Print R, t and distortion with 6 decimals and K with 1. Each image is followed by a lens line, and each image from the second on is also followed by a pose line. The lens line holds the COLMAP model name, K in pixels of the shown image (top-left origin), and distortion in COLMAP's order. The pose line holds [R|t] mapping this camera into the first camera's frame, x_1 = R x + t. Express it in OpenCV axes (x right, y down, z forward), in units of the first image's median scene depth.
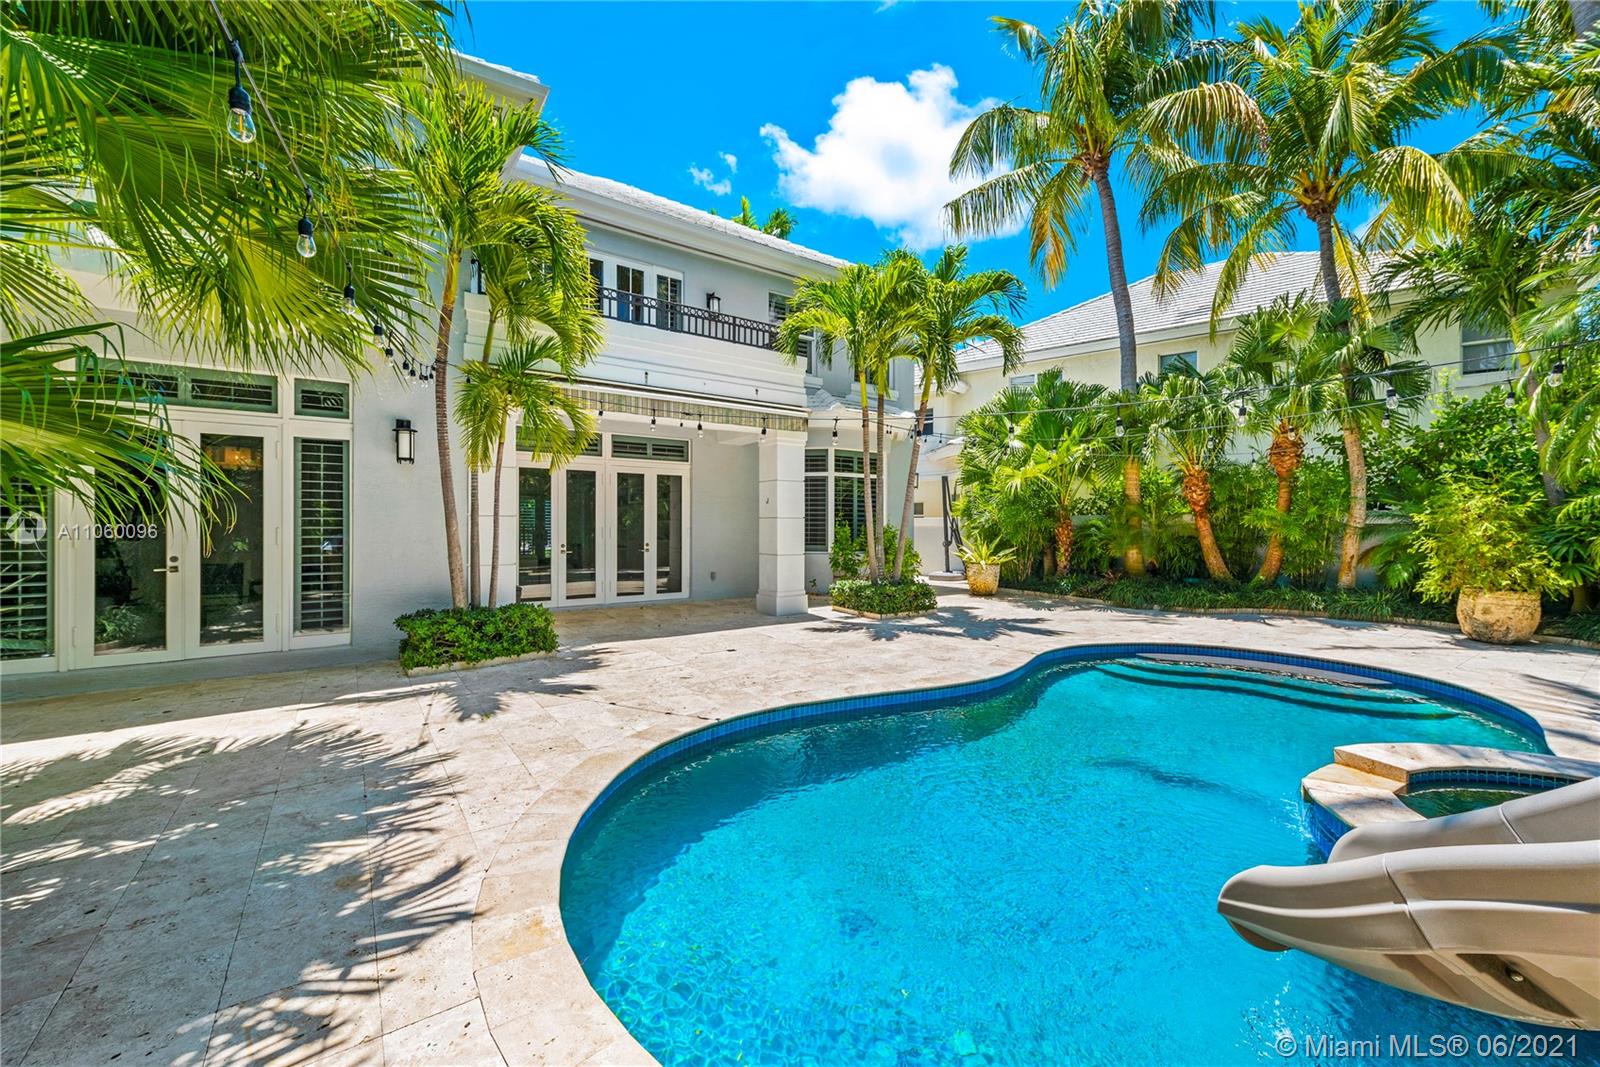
lens RADIAL K [[641.3, 0, 805.5], [0, 641.3, 529.3], [0, 0, 1]] dist [0.001681, 0.000063]
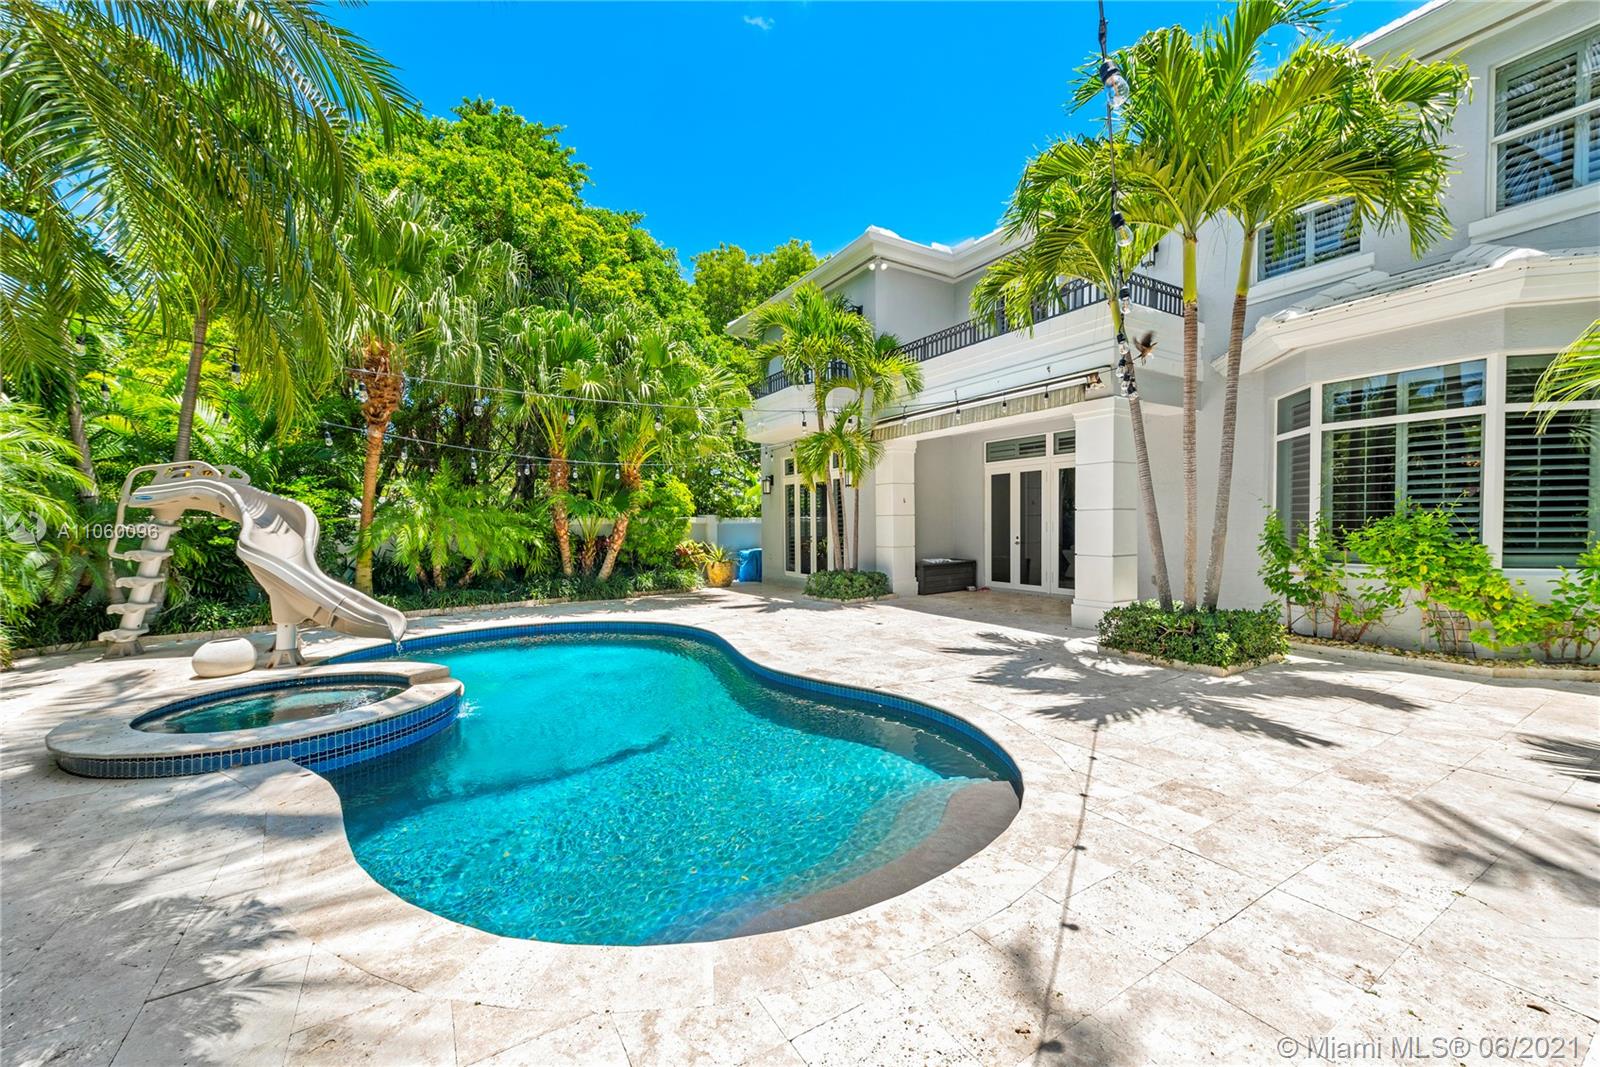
lens RADIAL K [[623.5, 0, 813.9], [0, 623.5, 518.3], [0, 0, 1]] dist [0.000975, -0.000030]
pose [[-0.089266, -0.014654, -0.995900, 1.807365], [0.000267, 0.999891, -0.014737, 0.017208], [0.996008, -0.001581, -0.089252, 1.597878]]
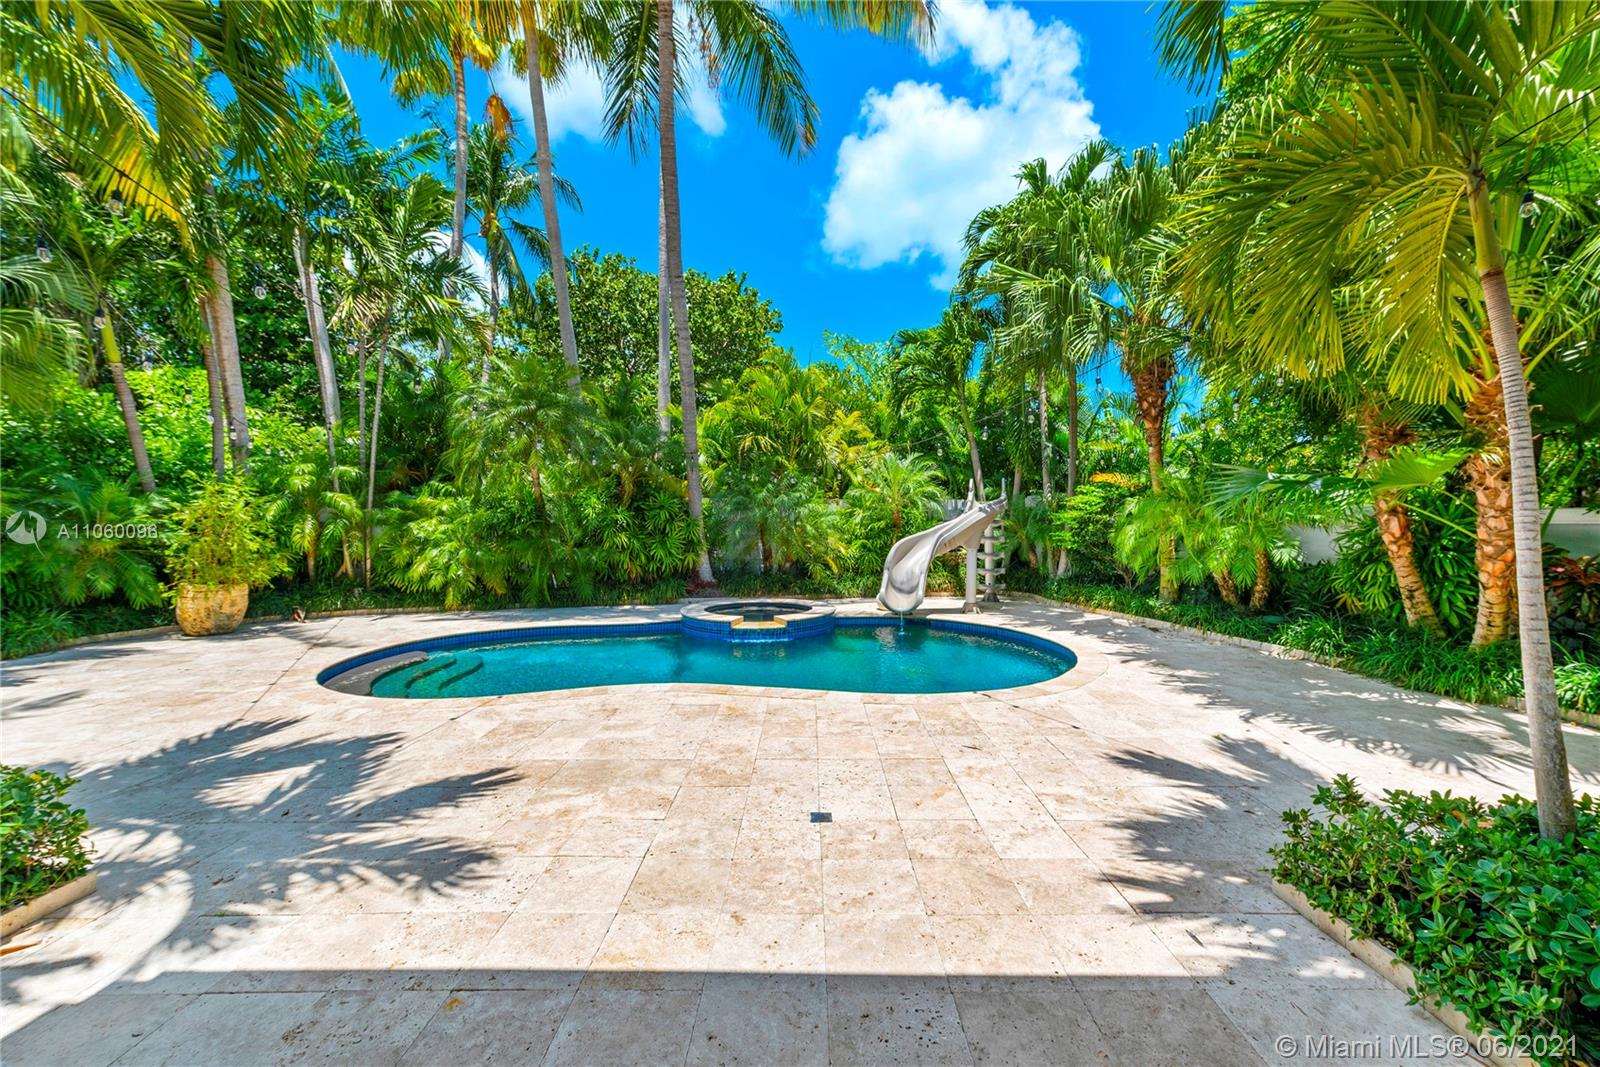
lens RADIAL K [[623.5, 0, 813.9], [0, 623.5, 518.3], [0, 0, 1]] dist [0.000975, -0.000030]
pose [[-0.812272, 0.003788, 0.583267, -0.595951], [0.004427, 0.999990, -0.000330, -0.019136], [-0.583262, 0.002314, -0.812280, 2.220819]]
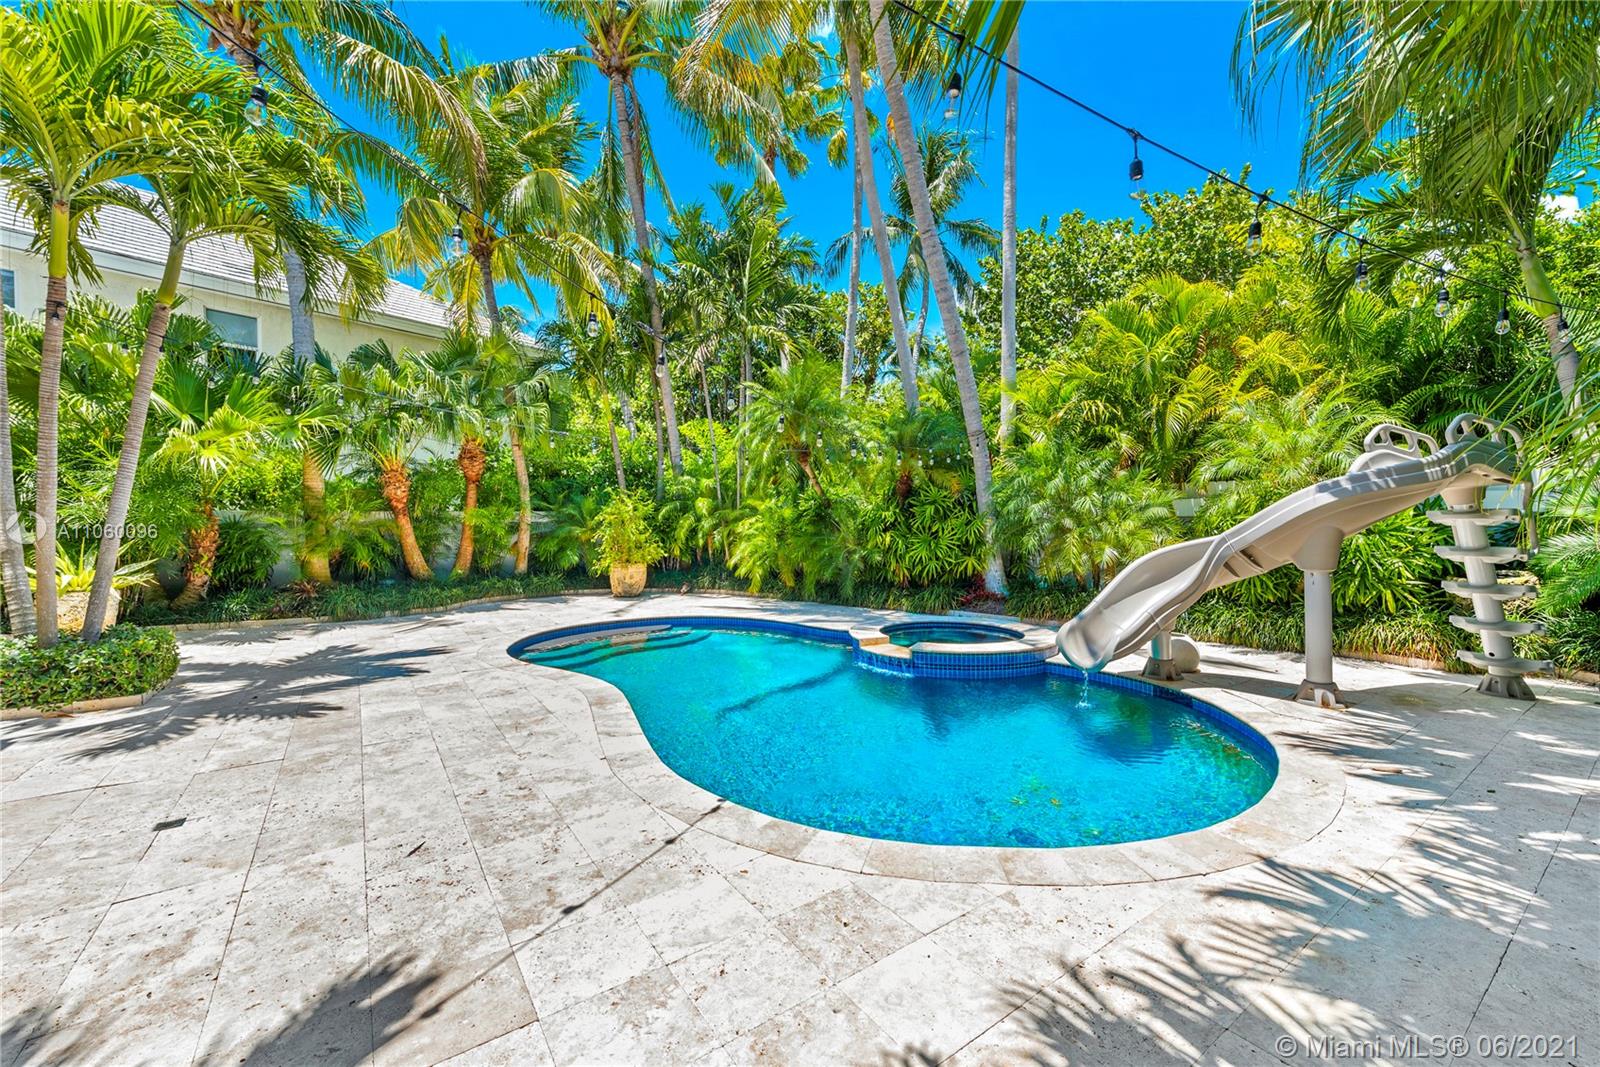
lens RADIAL K [[641.3, 0, 805.5], [0, 641.3, 529.3], [0, 0, 1]] dist [0.001681, 0.000063]
pose [[0.010711, -0.012696, 0.999862, -0.886221], [0.013027, 0.999836, 0.012556, -0.006839], [-0.999858, 0.012891, 0.010875, 0.958358]]
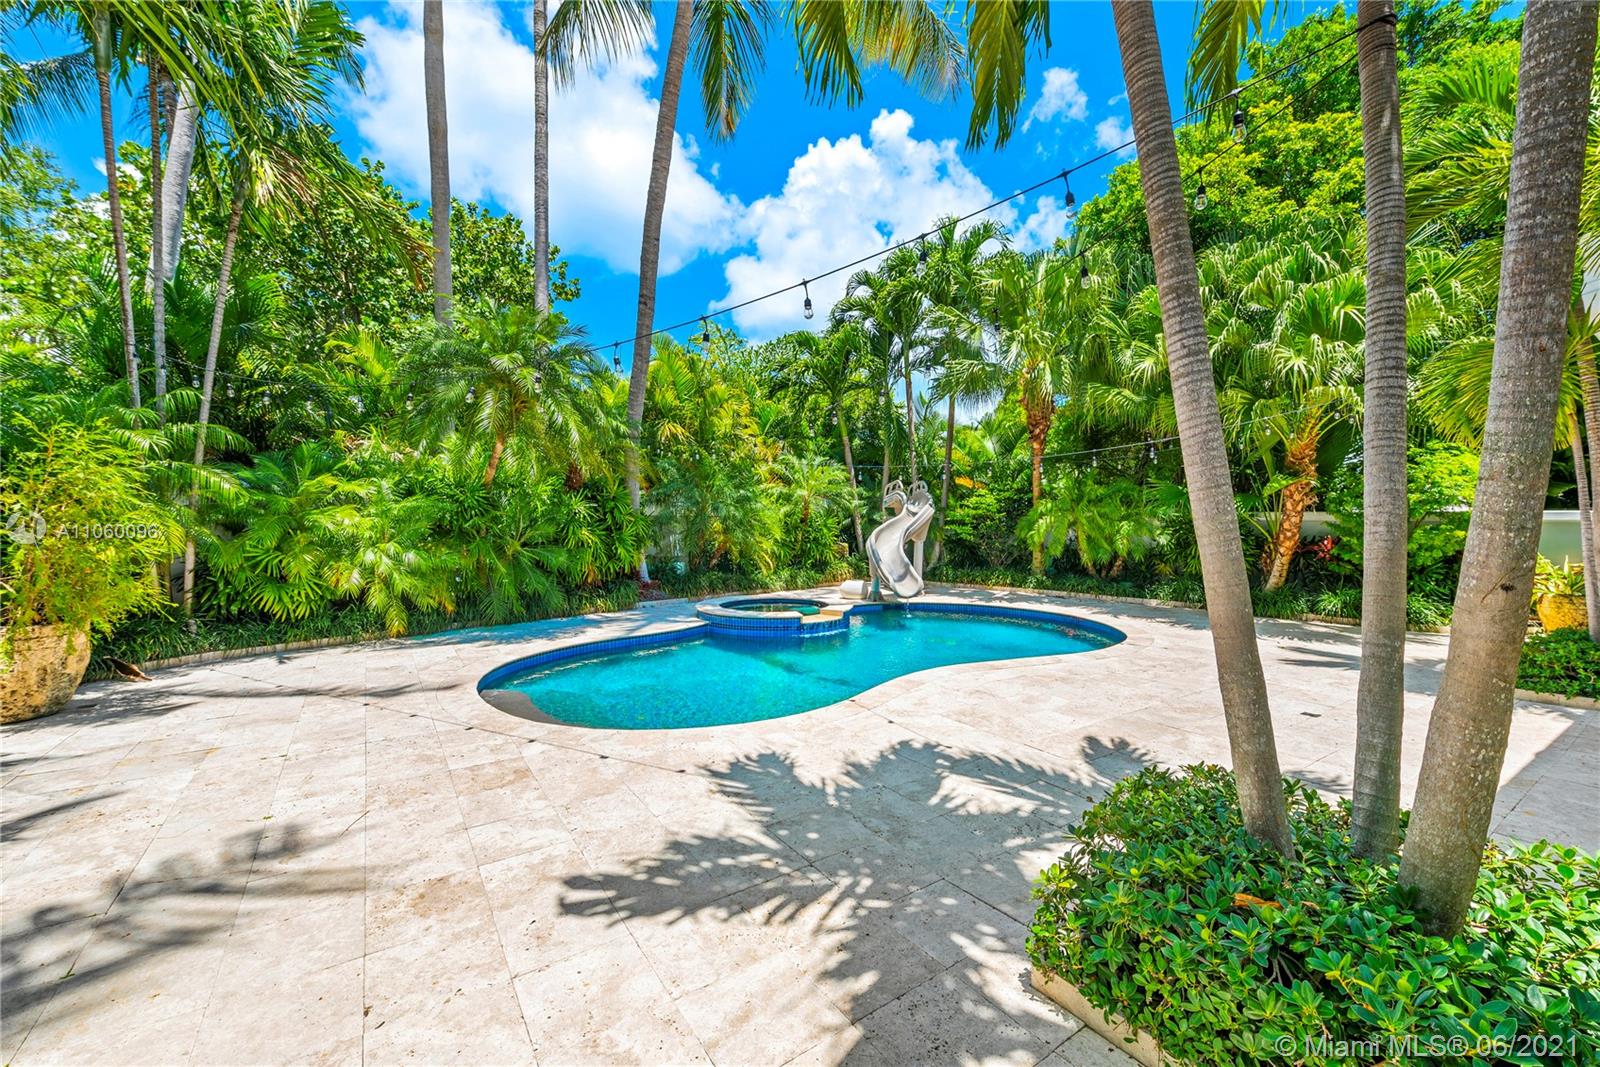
lens RADIAL K [[623.5, 0, 813.9], [0, 623.5, 518.3], [0, 0, 1]] dist [0.000975, -0.000030]
pose [[-0.999760, -0.006427, 0.020948, 0.670629], [-0.006309, 0.999964, 0.005697, -0.011067], [-0.020984, 0.005563, -0.999764, 2.712062]]
